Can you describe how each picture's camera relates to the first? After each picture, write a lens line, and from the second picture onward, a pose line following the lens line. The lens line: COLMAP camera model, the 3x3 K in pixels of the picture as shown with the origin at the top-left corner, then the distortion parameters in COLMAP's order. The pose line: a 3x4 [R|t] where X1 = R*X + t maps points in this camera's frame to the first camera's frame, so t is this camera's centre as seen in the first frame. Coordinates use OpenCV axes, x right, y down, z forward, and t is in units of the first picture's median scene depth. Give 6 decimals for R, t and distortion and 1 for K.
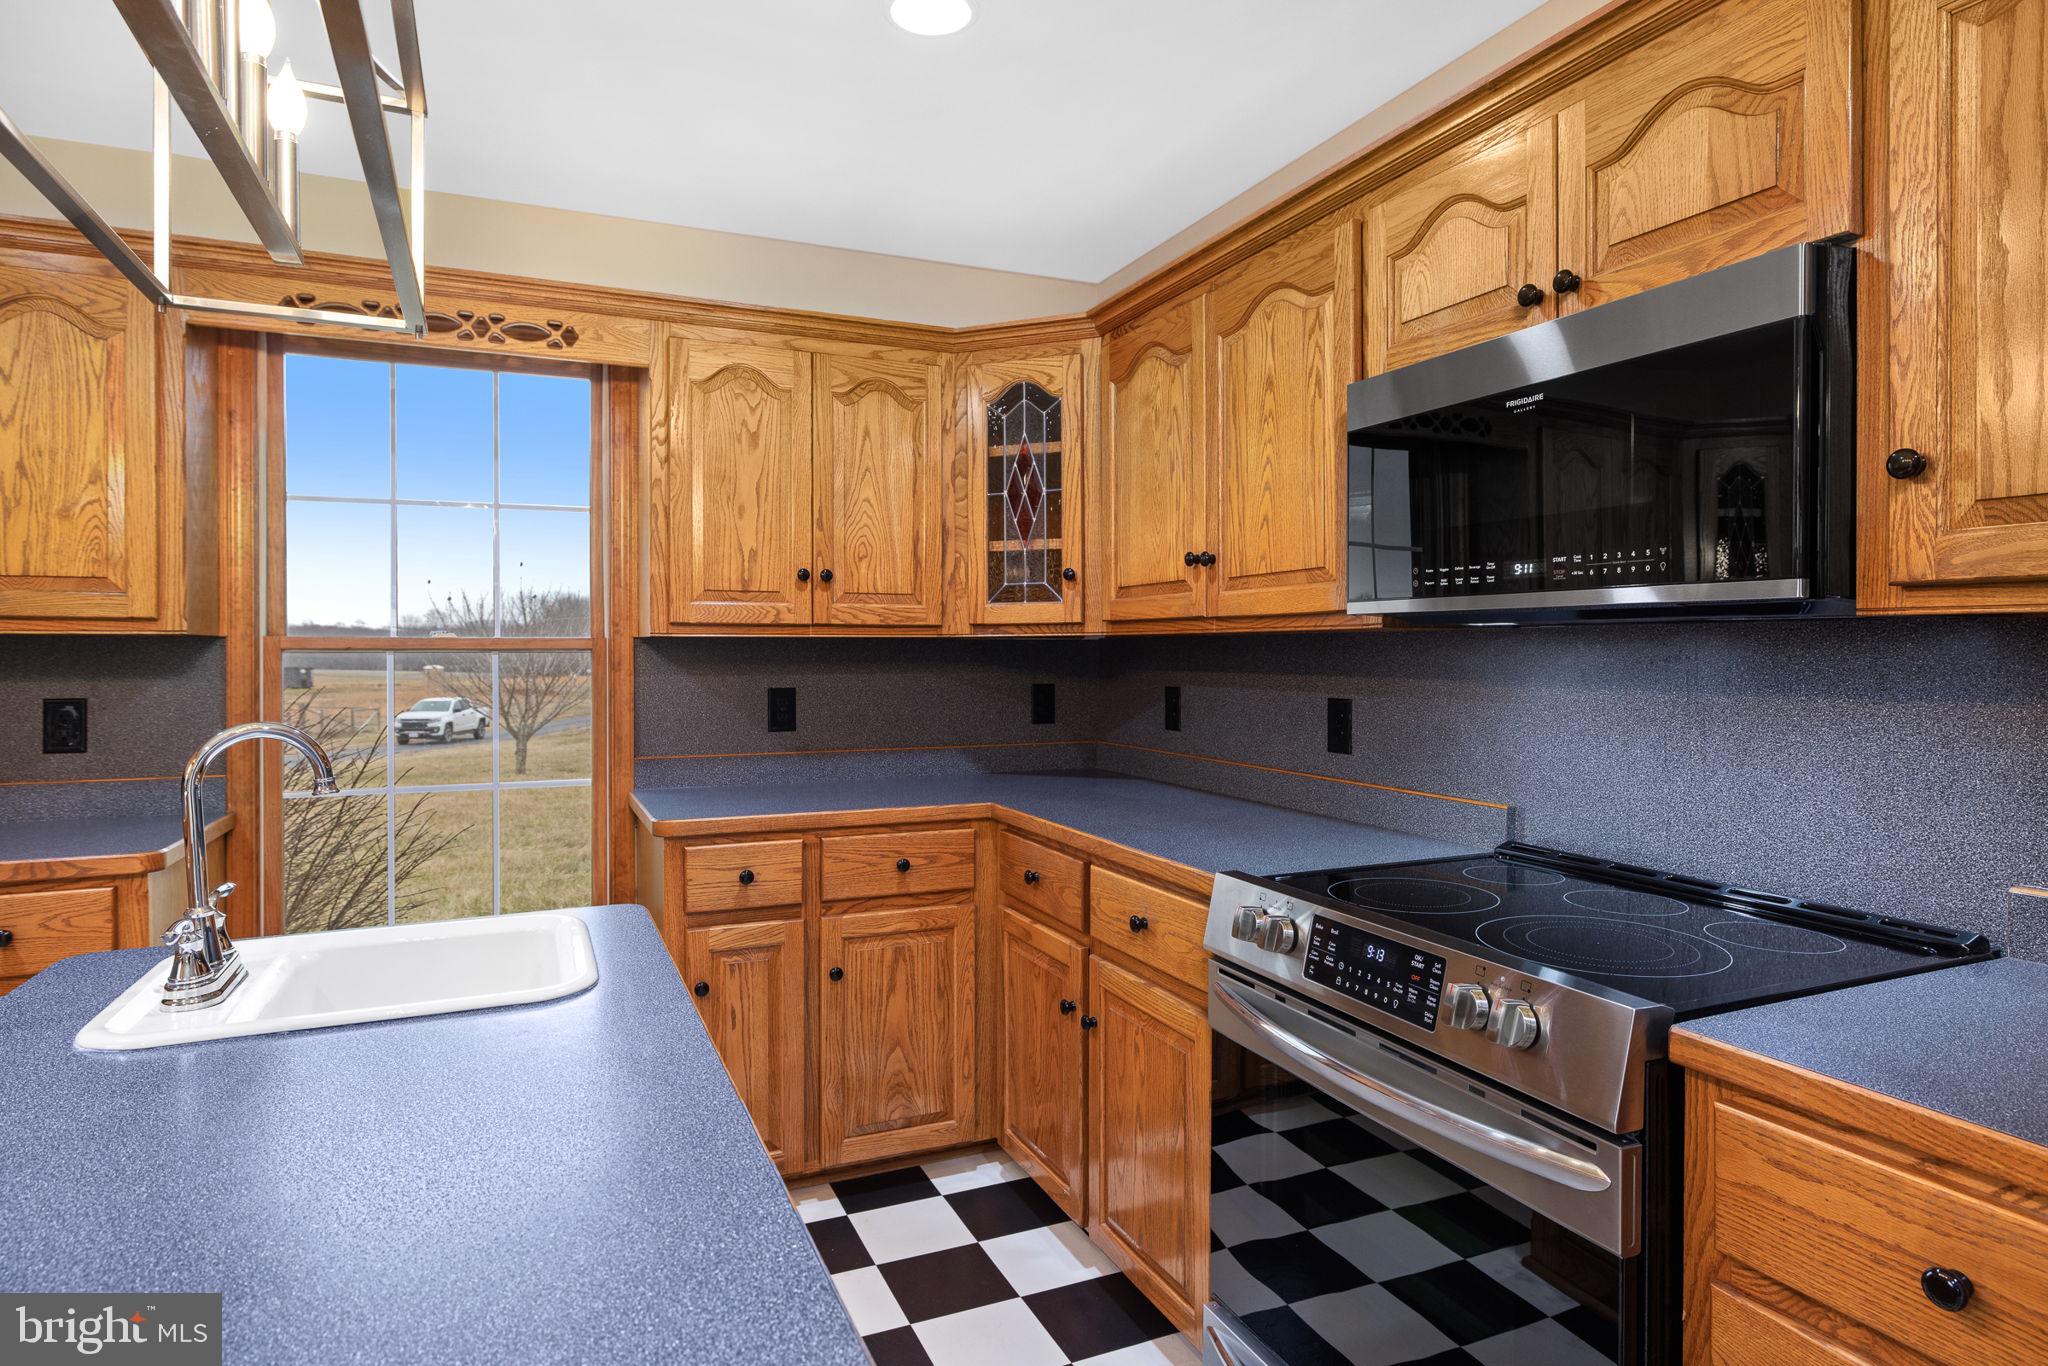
lens RADIAL K [[1129.4, 0, 1012.8], [0, 1129.4, 657.8], [0, 0, 1]] dist [-0.000710, 0.000122]
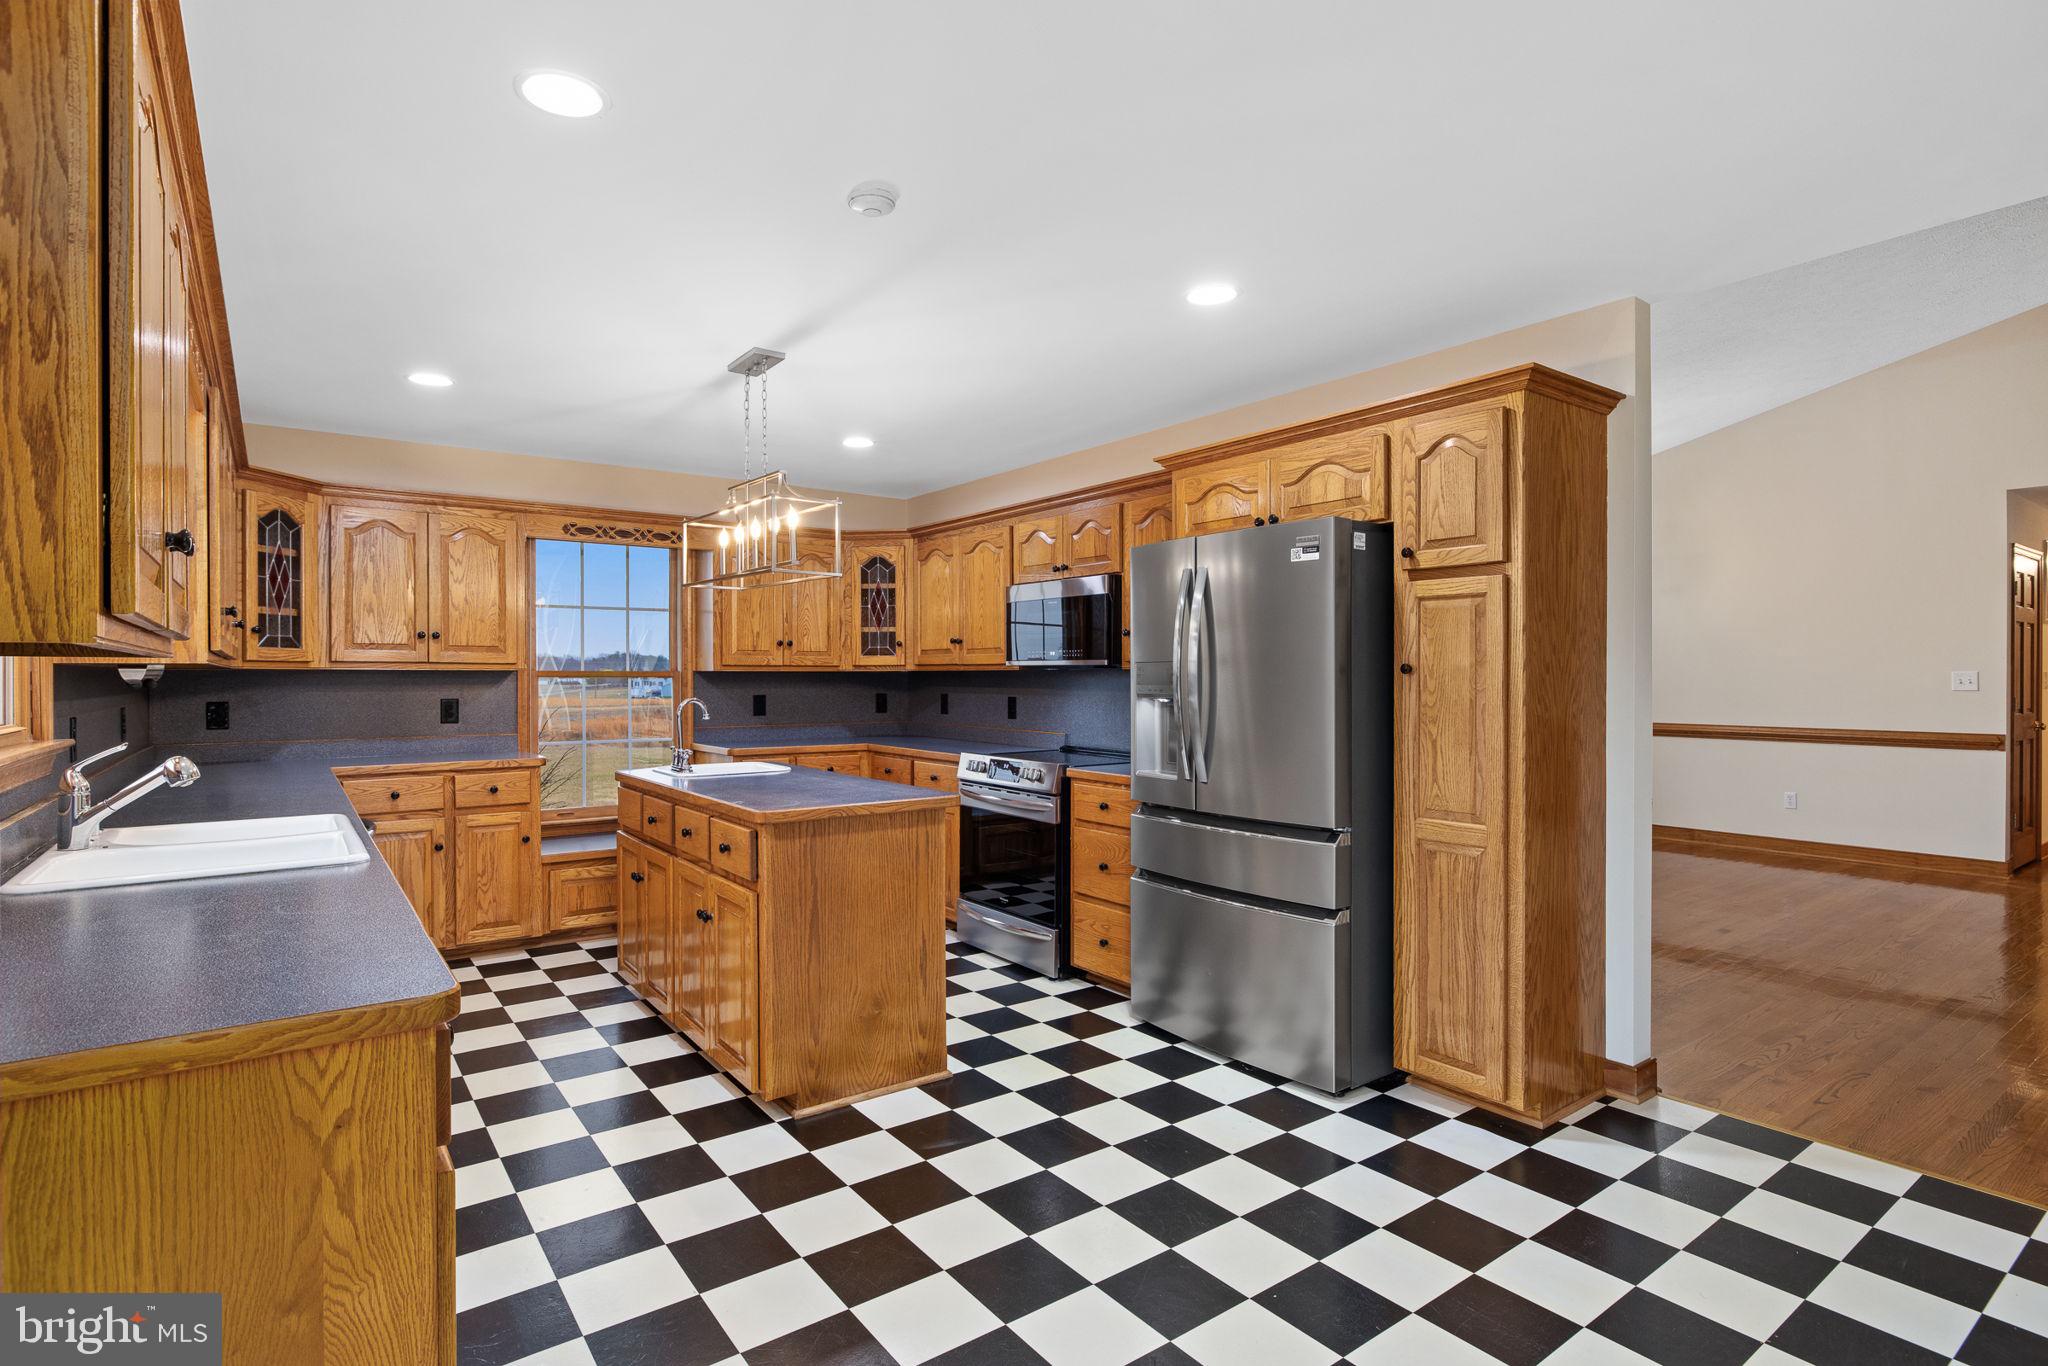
lens RADIAL K [[1011.3, 0, 1024.0], [0, 1011.3, 683.0], [0, 0, 1]] dist [-0.007086, 0.000648]
pose [[0.974212, -0.000482, 0.225634, -0.164789], [0.000379, 1.000000, 0.000498, 0.004135], [-0.225634, -0.000400, 0.974212, -1.035525]]
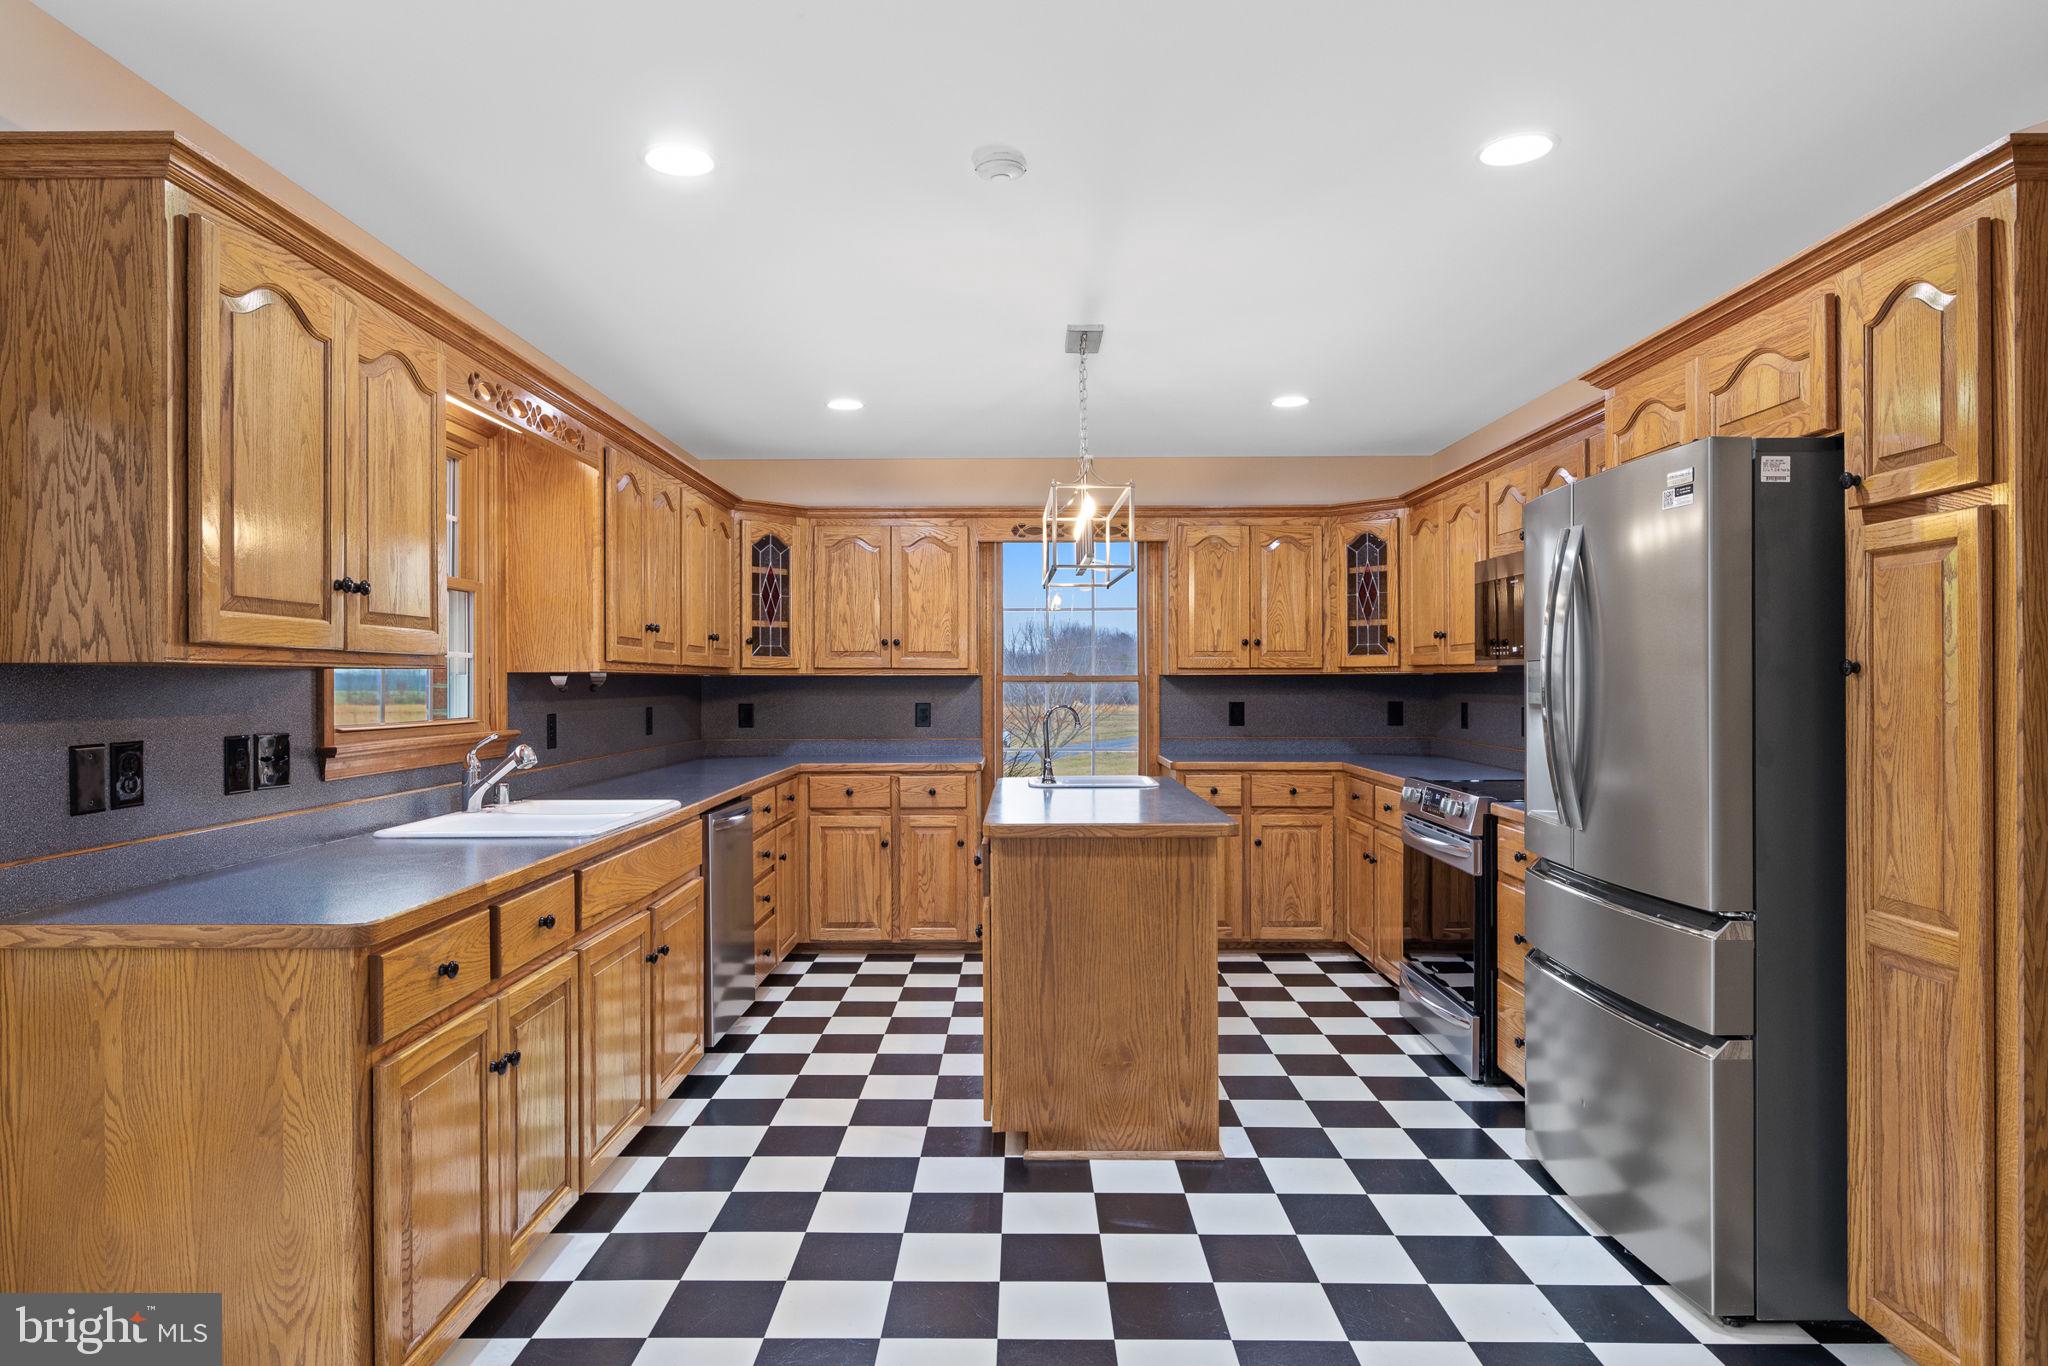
lens RADIAL K [[1216.7, 0, 1024.0], [0, 1216.7, 683.0], [0, 0, 1]] dist [-0.001167, -0.001363]
pose [[0.915952, -0.000286, -0.401288, 0.297434], [-0.001118, 0.999994, -0.003264, 0.003023], [0.401286, 0.003439, 0.915946, -1.034791]]
